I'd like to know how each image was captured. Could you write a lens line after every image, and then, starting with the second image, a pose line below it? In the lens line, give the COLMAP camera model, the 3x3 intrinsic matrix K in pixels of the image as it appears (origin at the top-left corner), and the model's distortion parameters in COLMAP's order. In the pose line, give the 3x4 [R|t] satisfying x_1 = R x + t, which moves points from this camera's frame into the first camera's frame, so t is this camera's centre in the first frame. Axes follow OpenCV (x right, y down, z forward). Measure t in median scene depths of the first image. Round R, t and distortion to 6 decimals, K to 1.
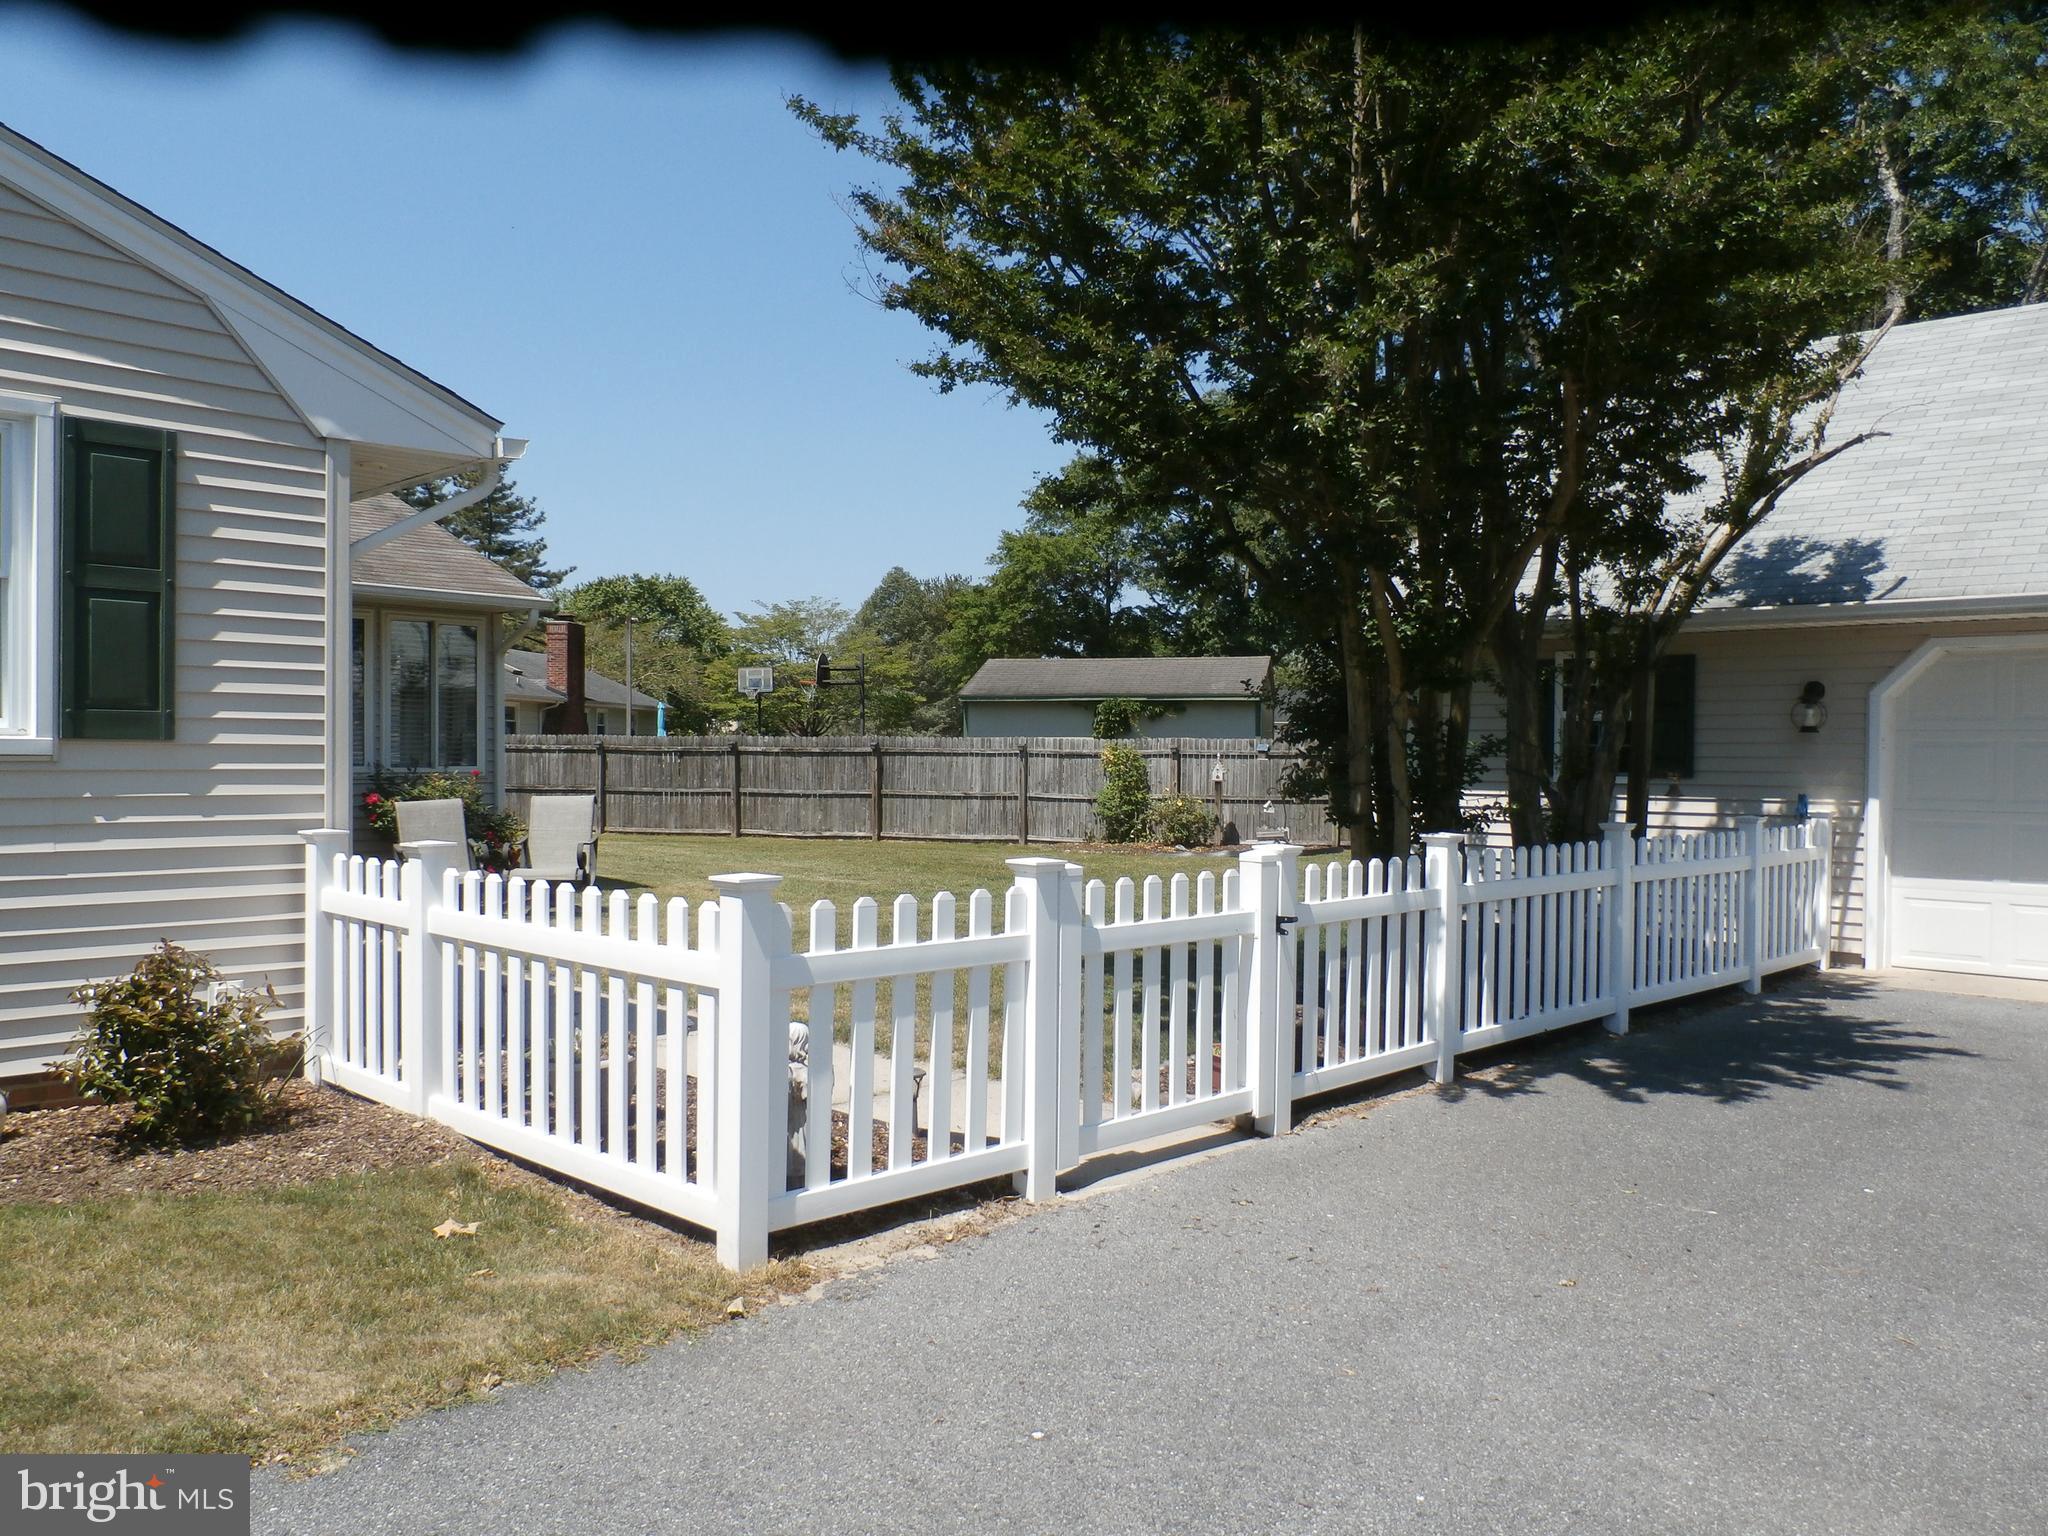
lens RADIAL K [[1492.6, 0, 1066.0], [0, 1492.6, 774.4], [0, 0, 1]] dist [-0.003329, 0.003295]
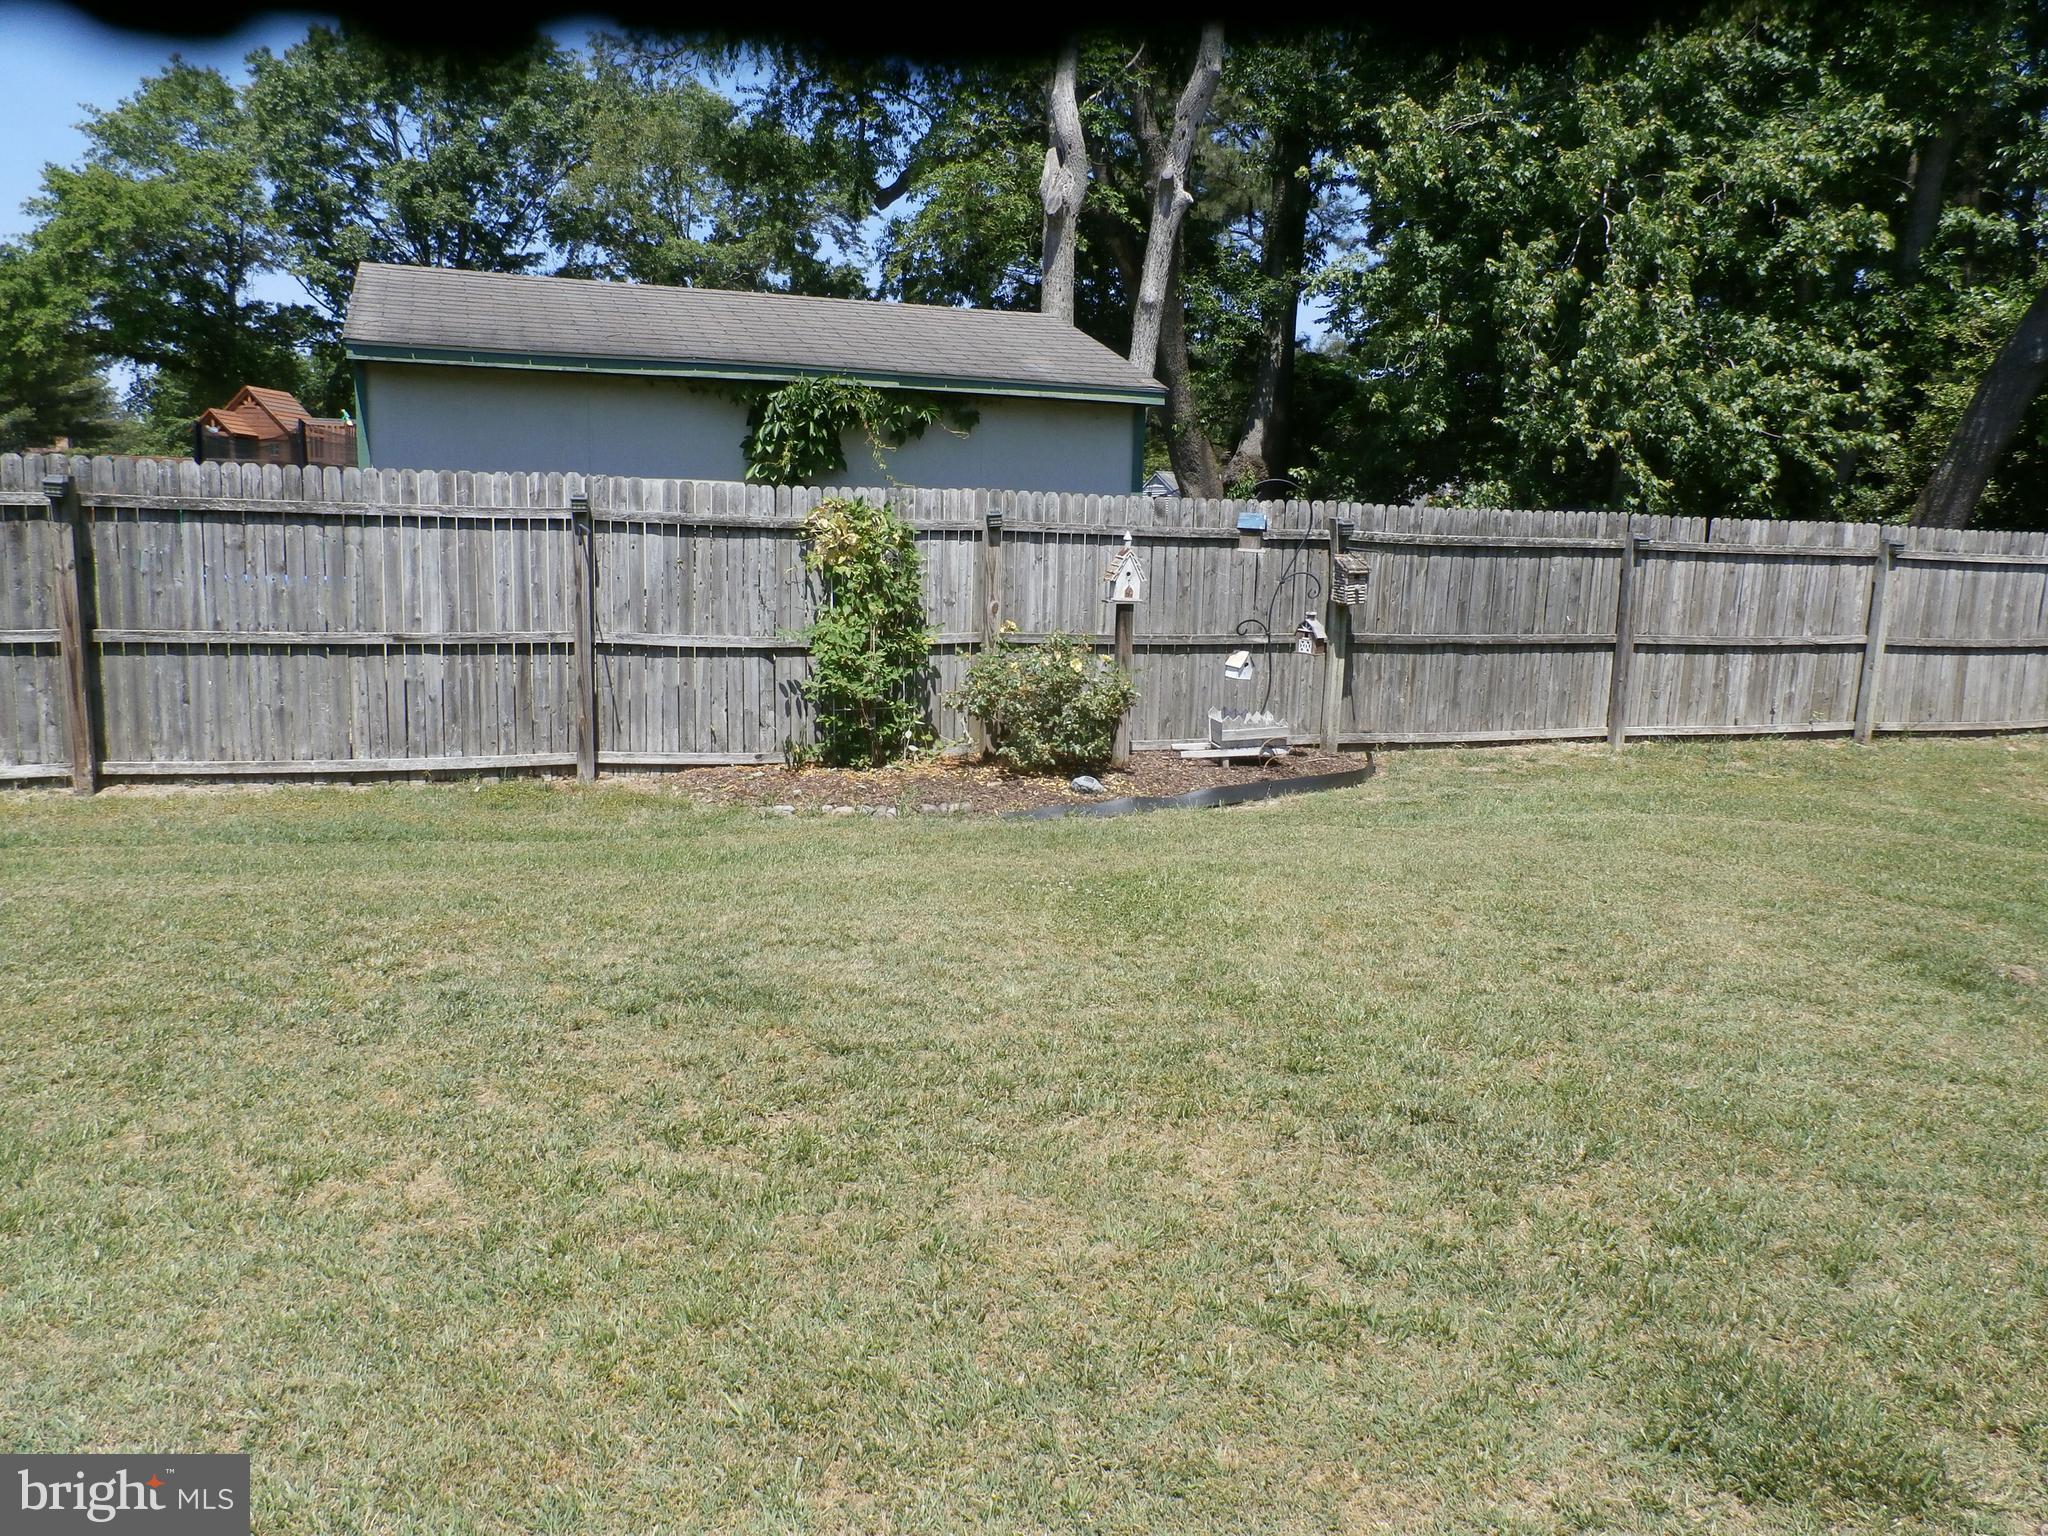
lens RADIAL K [[1492.6, 0, 1066.0], [0, 1492.6, 774.4], [0, 0, 1]] dist [-0.003329, 0.003295]
pose [[0.845037, -0.072135, 0.529820, -0.176842], [-0.013656, 0.987624, 0.156246, -0.016811], [-0.534533, -0.139268, 0.833594, 0.924729]]
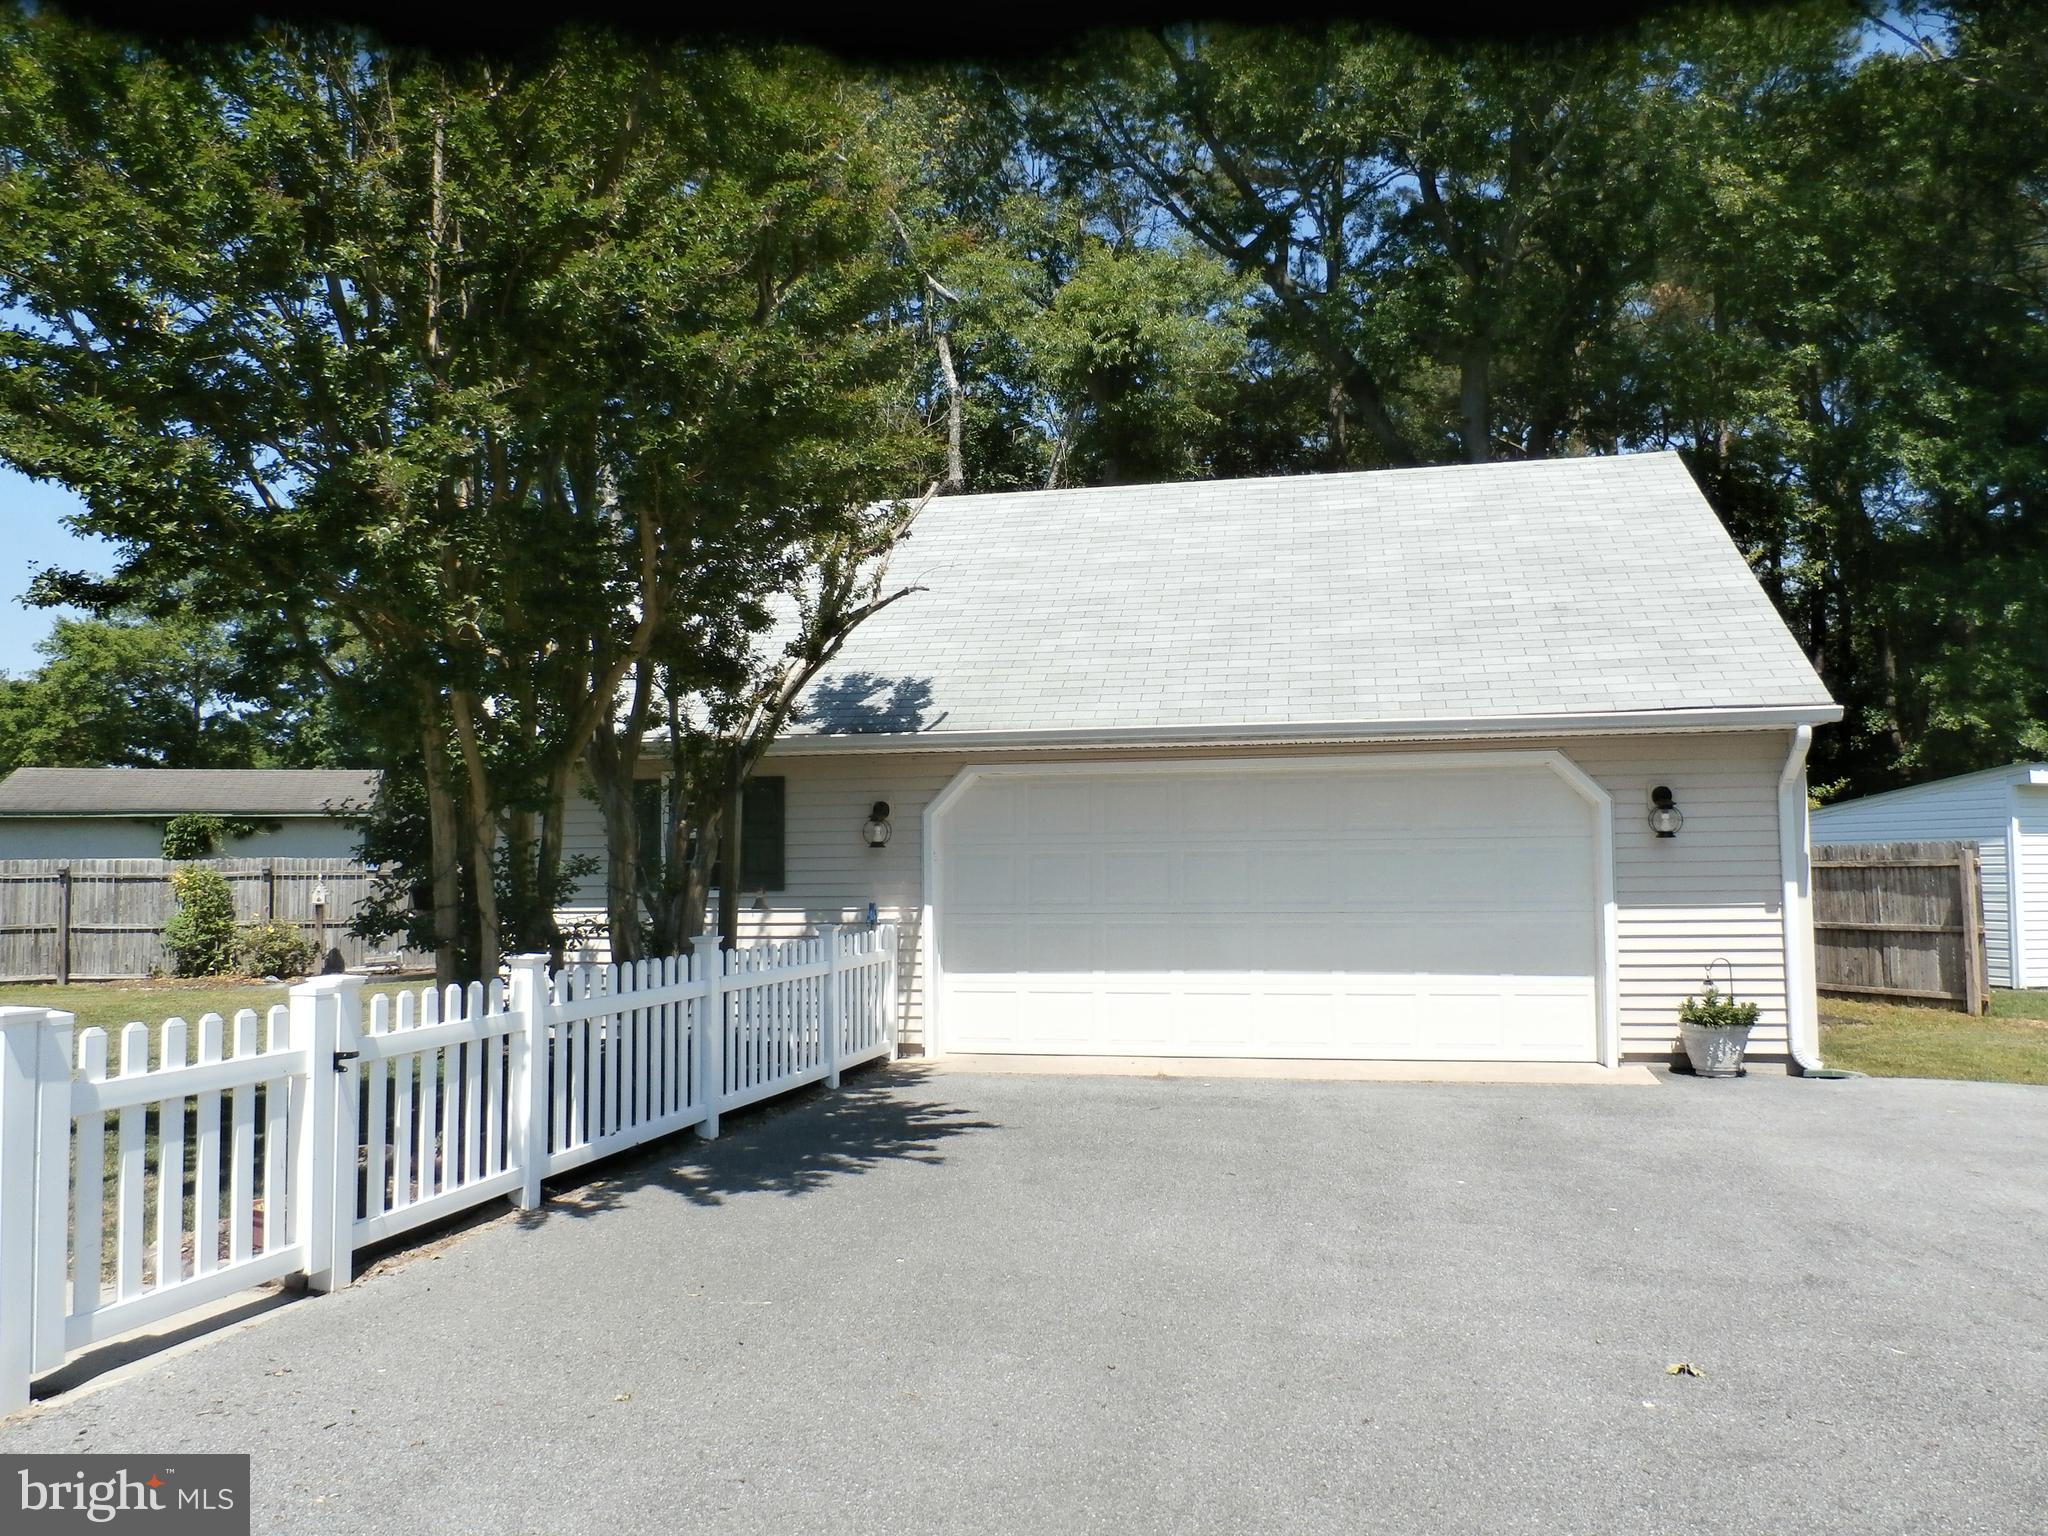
lens RADIAL K [[1492.6, 0, 1066.0], [0, 1492.6, 774.4], [0, 0, 1]] dist [-0.003329, 0.003295]
pose [[0.872626, 0.011430, 0.488256, 0.078089], [0.022963, 0.997660, -0.064394, -0.007780], [-0.487849, 0.067403, 0.870322, -0.047243]]
